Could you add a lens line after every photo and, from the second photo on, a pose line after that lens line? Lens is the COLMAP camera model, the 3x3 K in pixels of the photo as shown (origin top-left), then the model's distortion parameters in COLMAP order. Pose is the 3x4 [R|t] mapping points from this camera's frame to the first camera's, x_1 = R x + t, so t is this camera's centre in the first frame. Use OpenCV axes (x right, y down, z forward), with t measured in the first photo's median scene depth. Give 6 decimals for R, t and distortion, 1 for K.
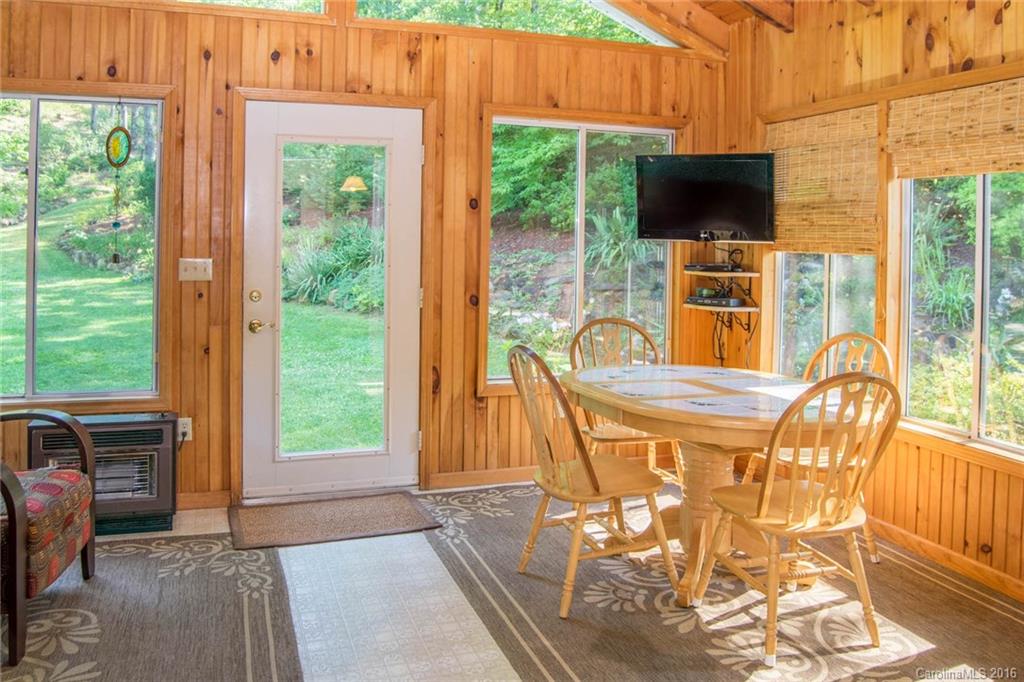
lens RADIAL K [[846.9, 0, 515.7], [0, 846.9, 223.5], [0, 0, 1]] dist [-0.057058, 0.016423]
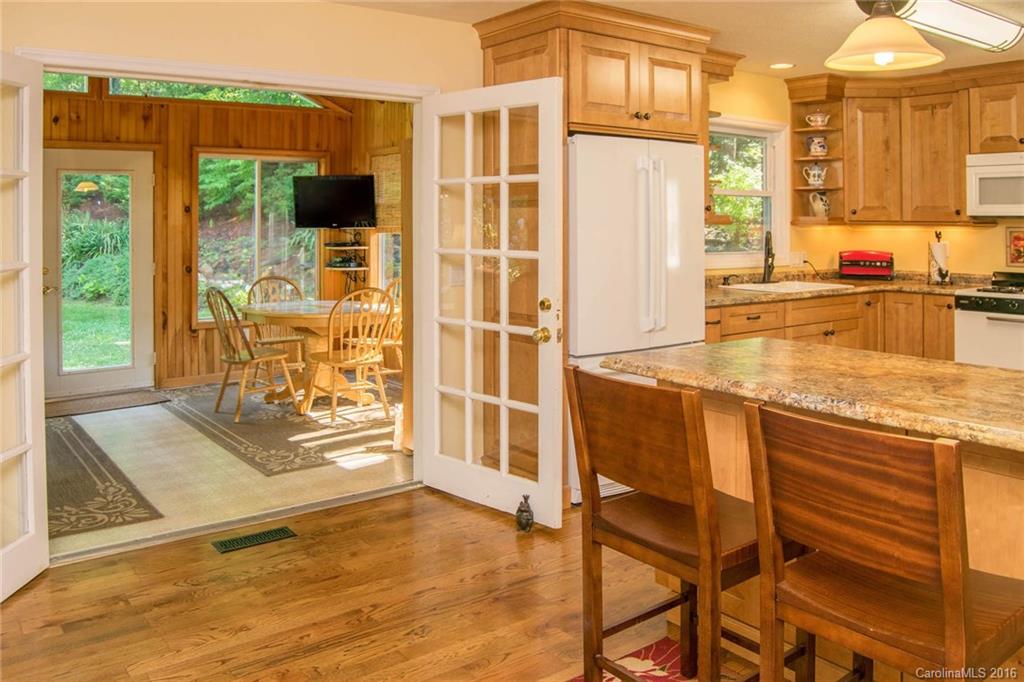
lens RADIAL K [[836.0, 0, 507.8], [0, 836.0, 181.2], [0, 0, 1]] dist [-0.083628, 0.008645]
pose [[0.952310, -0.013310, 0.304843, 0.053847], [0.023030, 0.999334, -0.028313, -0.018461], [-0.304263, 0.033983, 0.951982, -0.693935]]
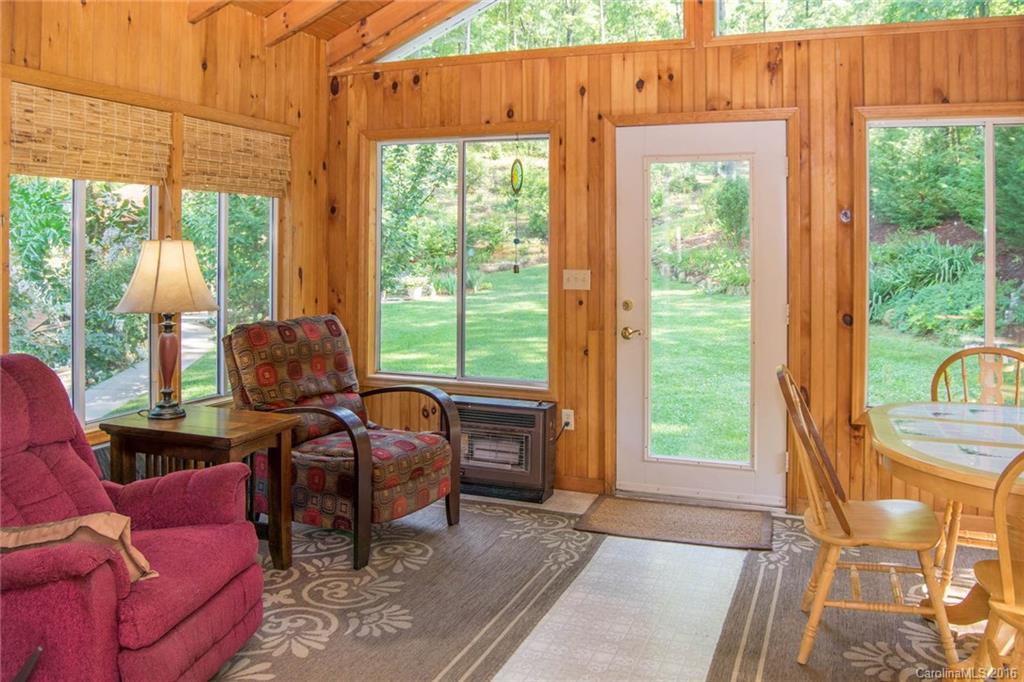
lens RADIAL K [[846.9, 0, 515.7], [0, 846.9, 223.5], [0, 0, 1]] dist [-0.057058, 0.016423]
pose [[0.772178, -0.019904, -0.635094, 0.263612], [0.007574, 0.999727, -0.022123, 0.003021], [0.635361, 0.012273, 0.772118, 0.057518]]
